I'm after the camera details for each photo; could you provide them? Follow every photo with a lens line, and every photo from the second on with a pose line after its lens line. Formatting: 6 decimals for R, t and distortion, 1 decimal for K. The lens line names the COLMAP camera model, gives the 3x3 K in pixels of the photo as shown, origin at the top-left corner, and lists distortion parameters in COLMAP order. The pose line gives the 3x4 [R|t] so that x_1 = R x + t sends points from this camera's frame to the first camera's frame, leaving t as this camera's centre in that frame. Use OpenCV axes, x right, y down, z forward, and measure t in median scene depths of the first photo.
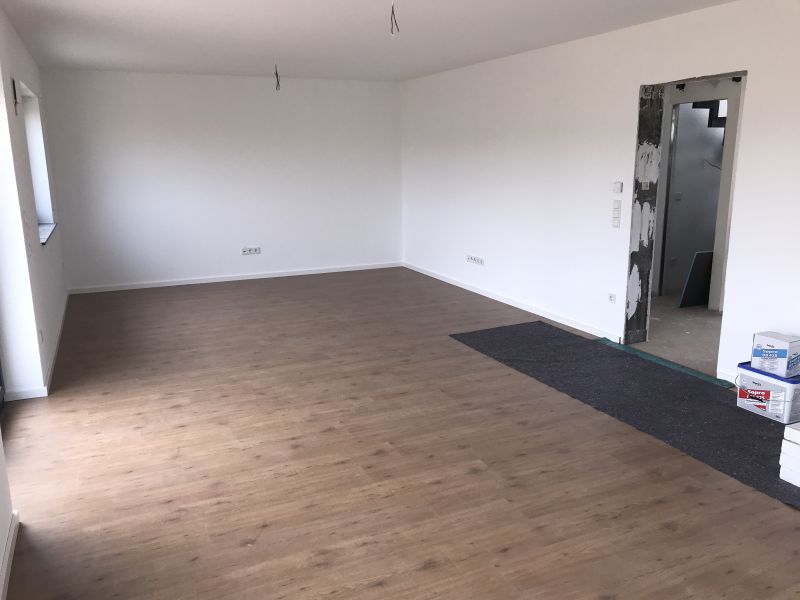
lens RADIAL K [[653.2, 0, 400.0], [0, 653.2, 300.0], [0, 0, 1]] dist [0.029740, -0.005528]
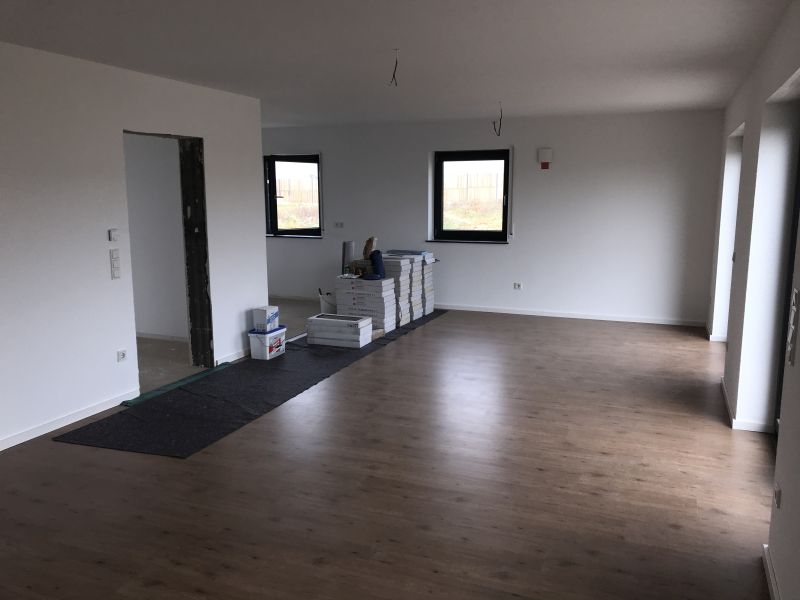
lens RADIAL K [[653.2, 0, 400.0], [0, 653.2, 300.0], [0, 0, 1]] dist [0.029740, -0.005528]
pose [[-0.686757, -0.109139, 0.718647, -0.793118], [0.166688, 0.938672, 0.301845, -0.386345], [-0.707517, 0.327084, -0.626447, 1.717017]]
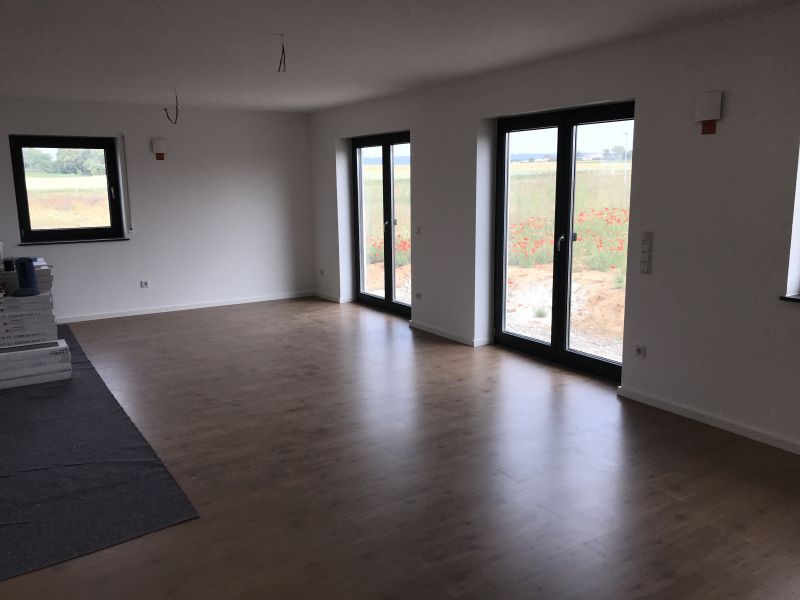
lens RADIAL K [[653.2, 0, 400.0], [0, 653.2, 300.0], [0, 0, 1]] dist [0.029740, -0.005528]
pose [[-0.990386, 0.045909, -0.130491, -0.039621], [-0.008432, 0.921532, 0.388210, -0.463083], [0.138074, 0.385578, -0.912285, 2.050888]]
